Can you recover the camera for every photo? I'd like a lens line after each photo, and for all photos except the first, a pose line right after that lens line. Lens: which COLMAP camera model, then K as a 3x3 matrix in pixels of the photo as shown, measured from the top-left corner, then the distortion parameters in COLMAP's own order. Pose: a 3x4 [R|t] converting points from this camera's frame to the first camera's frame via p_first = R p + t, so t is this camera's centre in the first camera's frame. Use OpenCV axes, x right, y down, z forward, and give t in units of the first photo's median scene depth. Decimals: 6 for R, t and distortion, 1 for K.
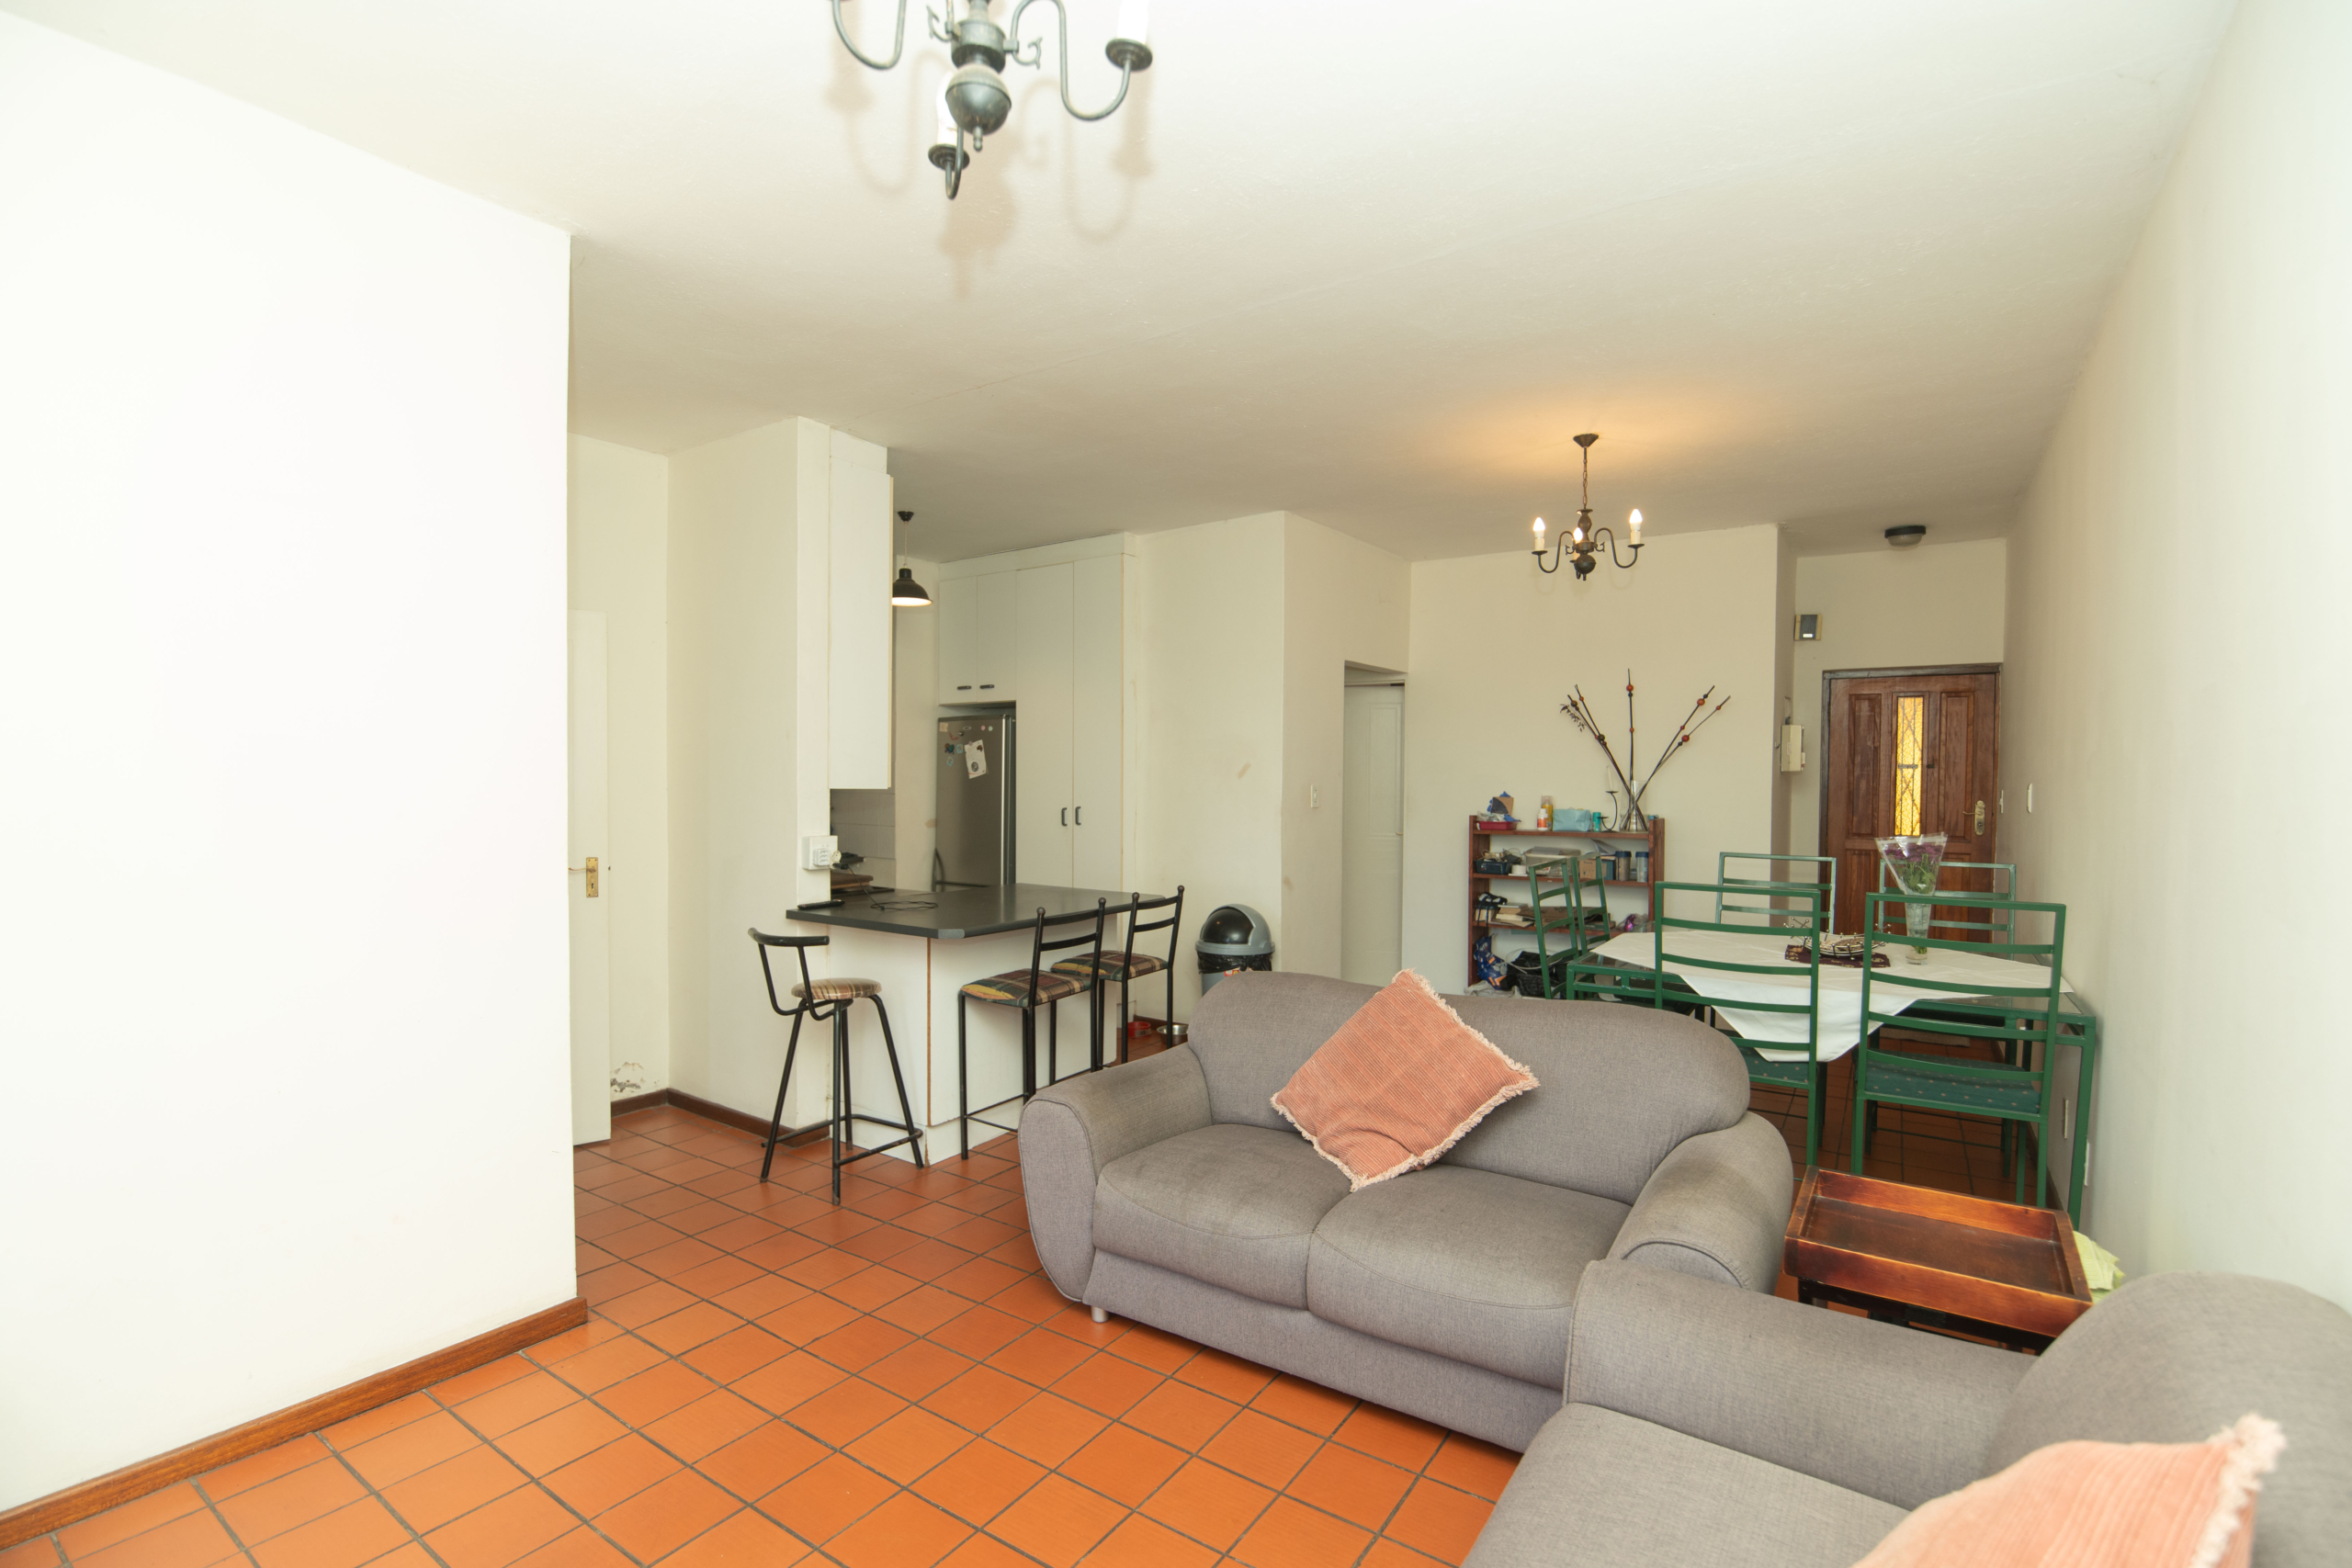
lens RADIAL K [[1045.4, 0, 1178.0], [0, 1045.4, 803.5], [0, 0, 1]] dist [-0.011499, -0.000387]
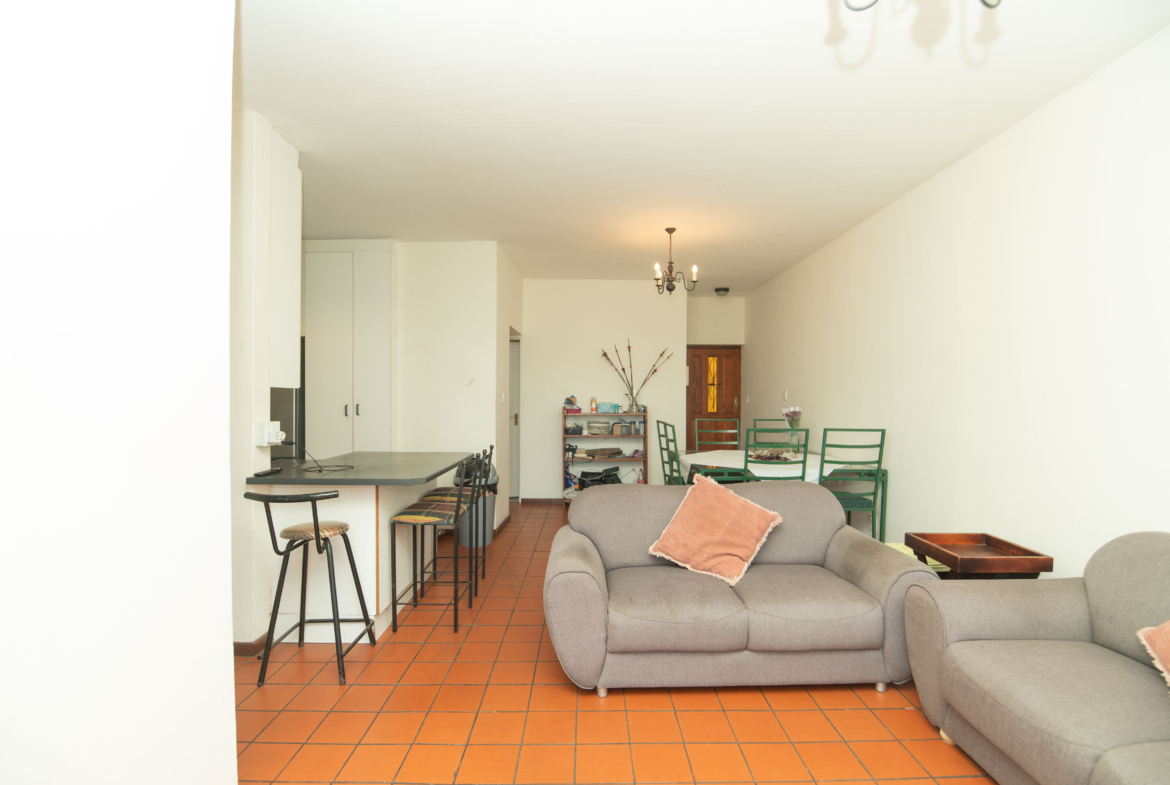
lens RADIAL K [[520.1, 0, 586.0], [0, 520.1, 402.2], [0, 0, 1]] dist [-0.011499, -0.000387]
pose [[0.827420, -0.008497, 0.561519, -0.352299], [0.015122, 0.999860, -0.007152, 0.015627], [-0.561380, 0.014409, 0.827433, 0.194479]]
